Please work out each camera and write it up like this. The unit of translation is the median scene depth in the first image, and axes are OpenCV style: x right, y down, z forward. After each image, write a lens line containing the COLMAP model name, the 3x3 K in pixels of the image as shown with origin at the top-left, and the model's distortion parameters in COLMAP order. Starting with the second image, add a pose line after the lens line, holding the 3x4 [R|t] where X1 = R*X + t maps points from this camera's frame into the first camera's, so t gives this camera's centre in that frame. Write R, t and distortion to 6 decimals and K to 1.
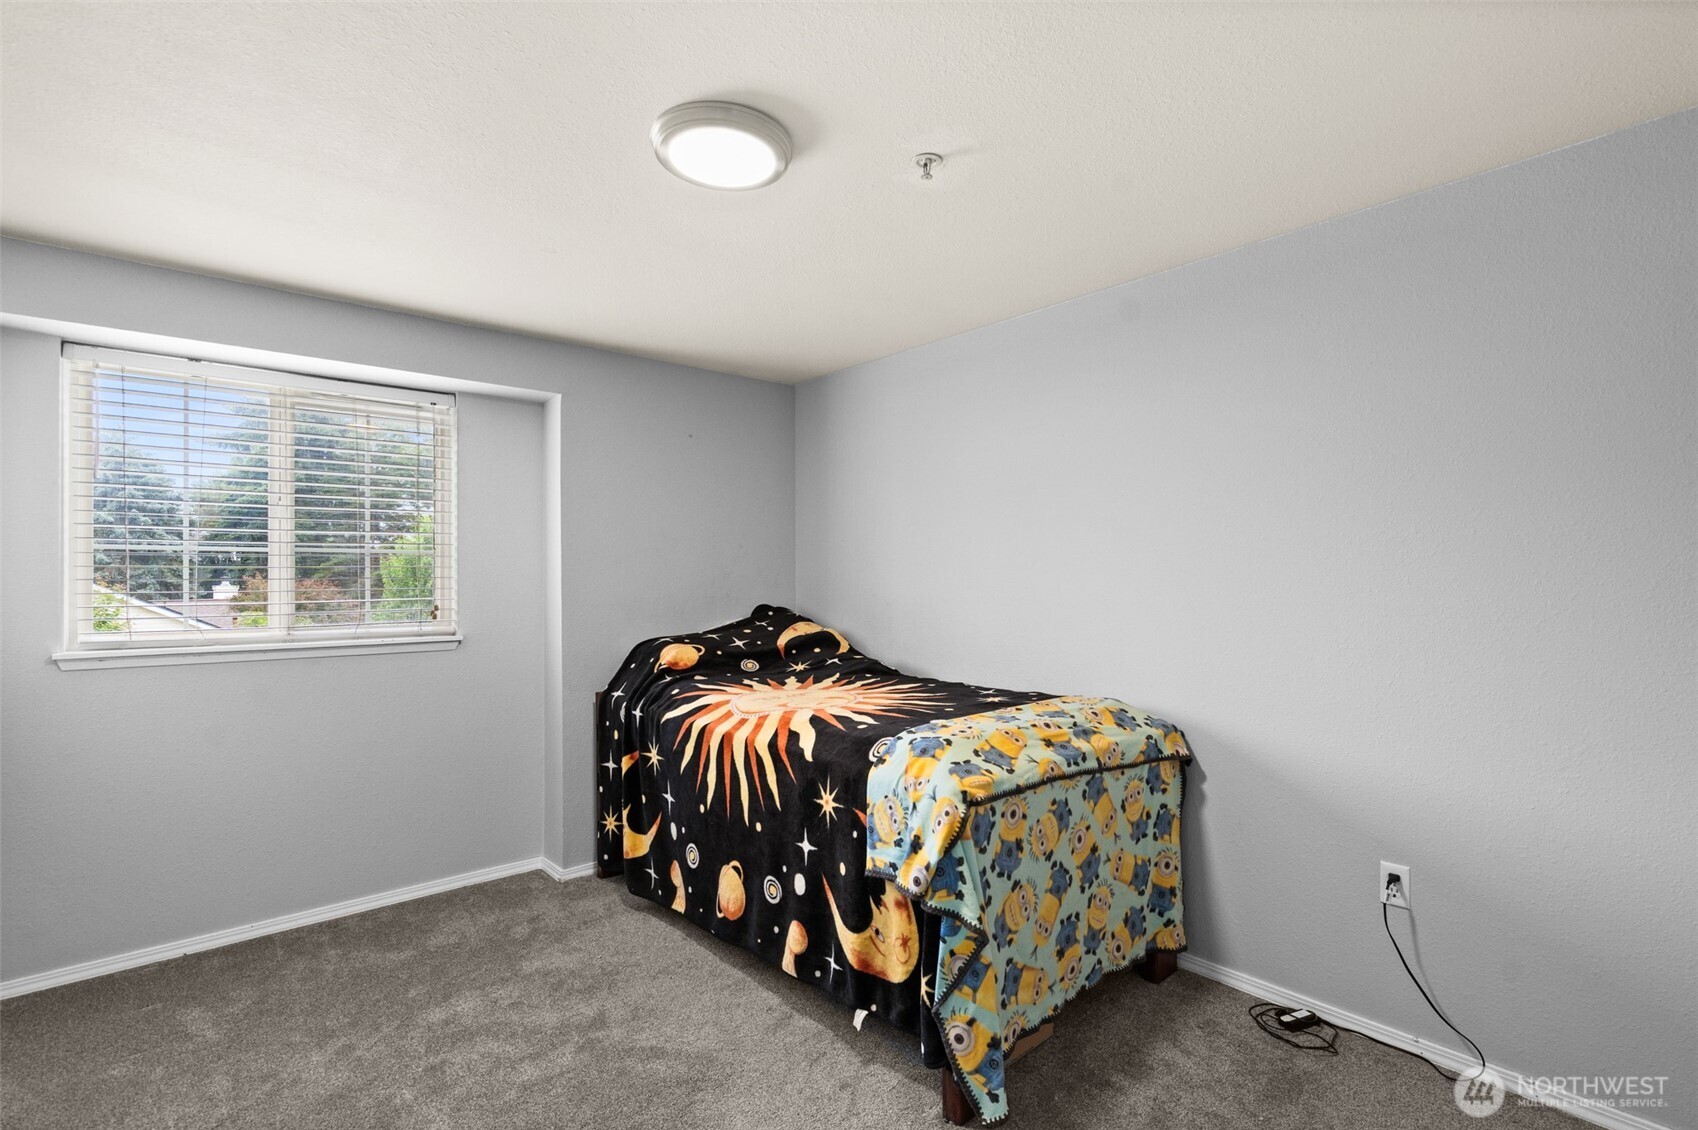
lens RADIAL K [[784.6, 0, 855.1], [0, 784.6, 567.9], [0, 0, 1]] dist [-0.007304, 0.002664]
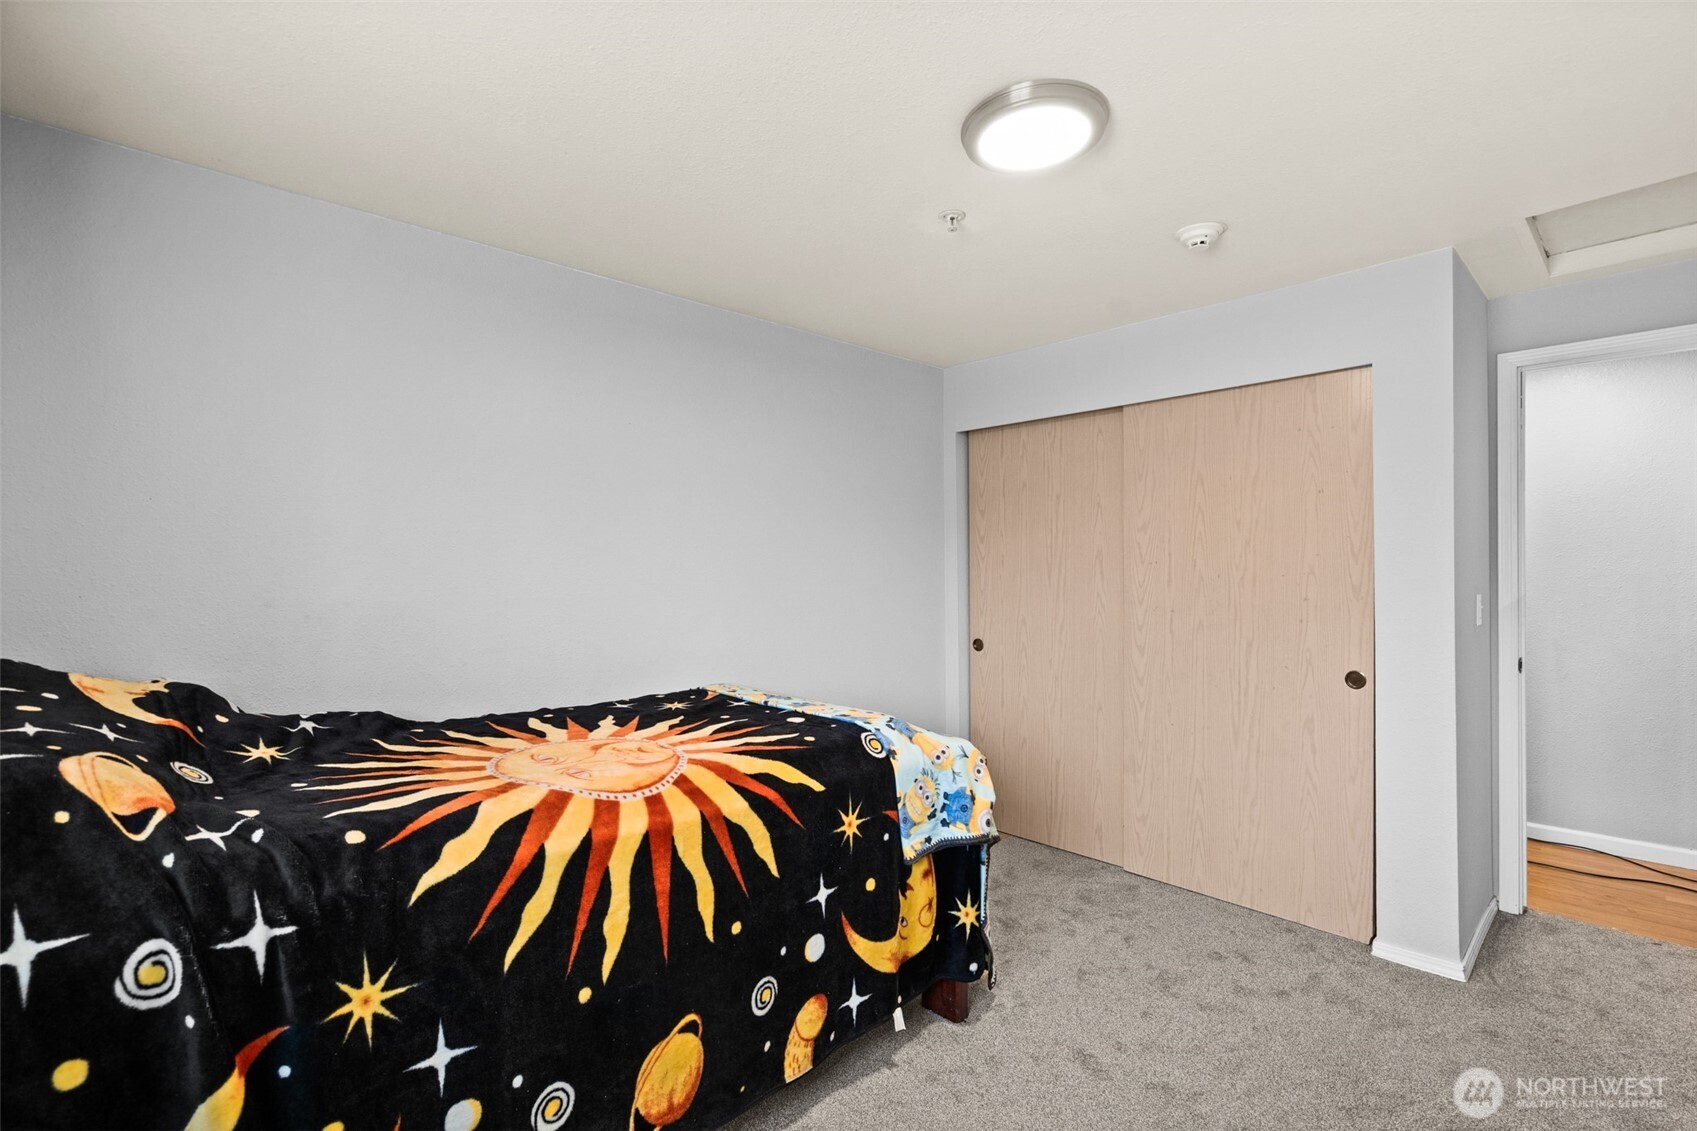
lens RADIAL K [[784.1, 0, 848.4], [0, 784.1, 571.4], [0, 0, 1]] dist [-0.007304, 0.002664]
pose [[-0.054268, 0.025067, 0.998212, -0.918181], [-0.005647, 0.999661, -0.025410, 0.034130], [-0.998510, -0.007016, -0.054108, 1.039396]]
